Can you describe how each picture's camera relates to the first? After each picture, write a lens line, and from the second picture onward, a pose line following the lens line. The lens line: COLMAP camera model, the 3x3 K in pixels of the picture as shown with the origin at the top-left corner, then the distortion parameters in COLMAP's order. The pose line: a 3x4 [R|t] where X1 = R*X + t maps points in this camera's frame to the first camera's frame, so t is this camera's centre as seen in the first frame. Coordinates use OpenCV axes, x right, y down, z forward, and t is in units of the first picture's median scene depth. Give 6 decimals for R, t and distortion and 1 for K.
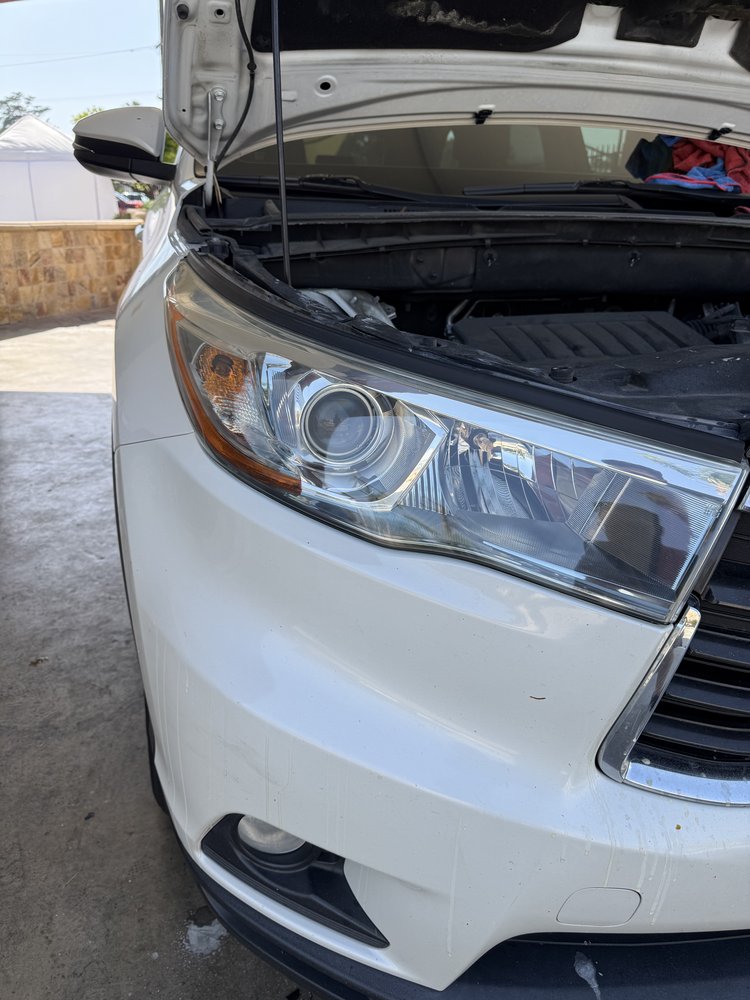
lens RADIAL K [[789.2, 0, 374.2], [0, 789.2, 481.4], [0, 0, 1]] dist [-0.005604, -0.006508]
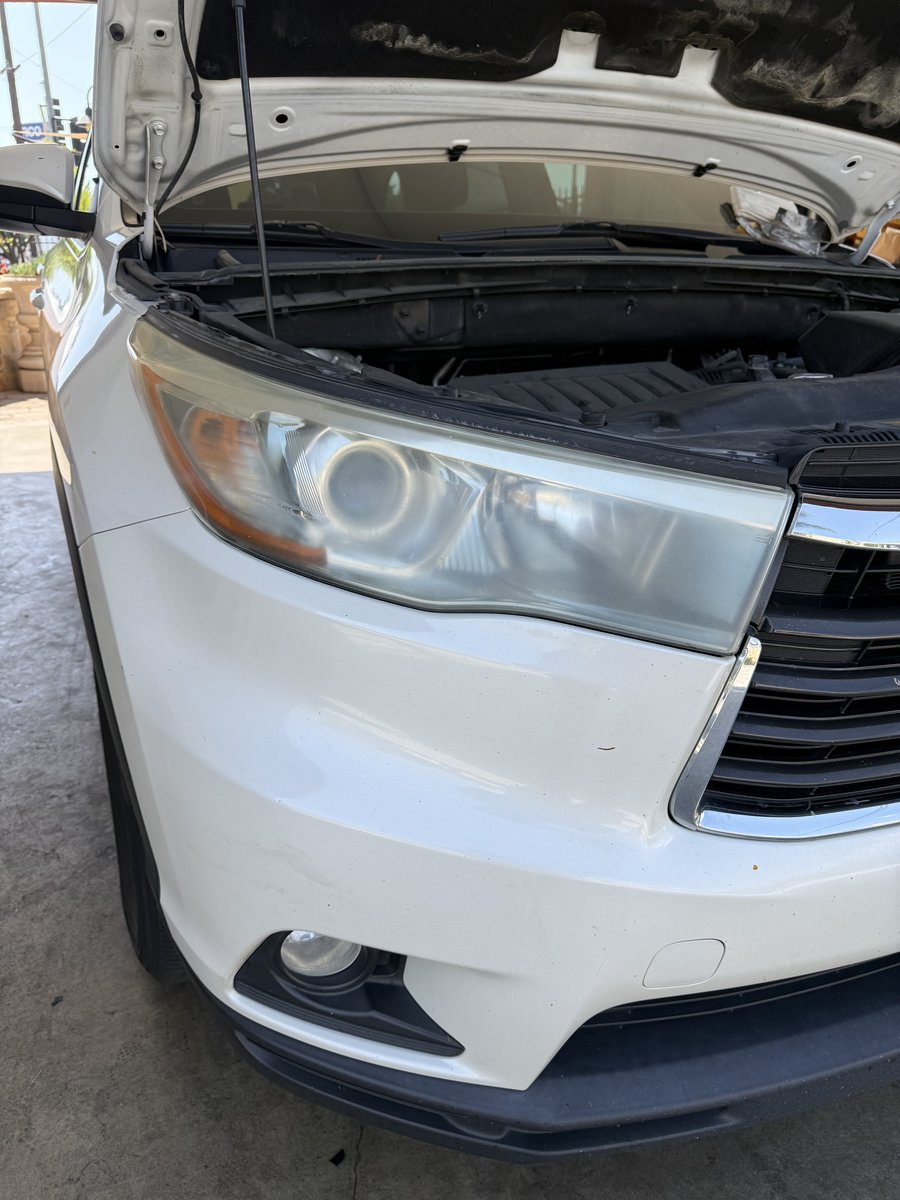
lens RADIAL K [[984.4, 0, 450.0], [0, 984.4, 600.0], [0, 0, 1]] dist [-0.001592, -0.013143]
pose [[0.982246, -0.080966, 0.169224, -0.105418], [0.083424, 0.996486, -0.007455, 0.053711], [-0.168026, 0.021440, 0.985549, -0.094228]]
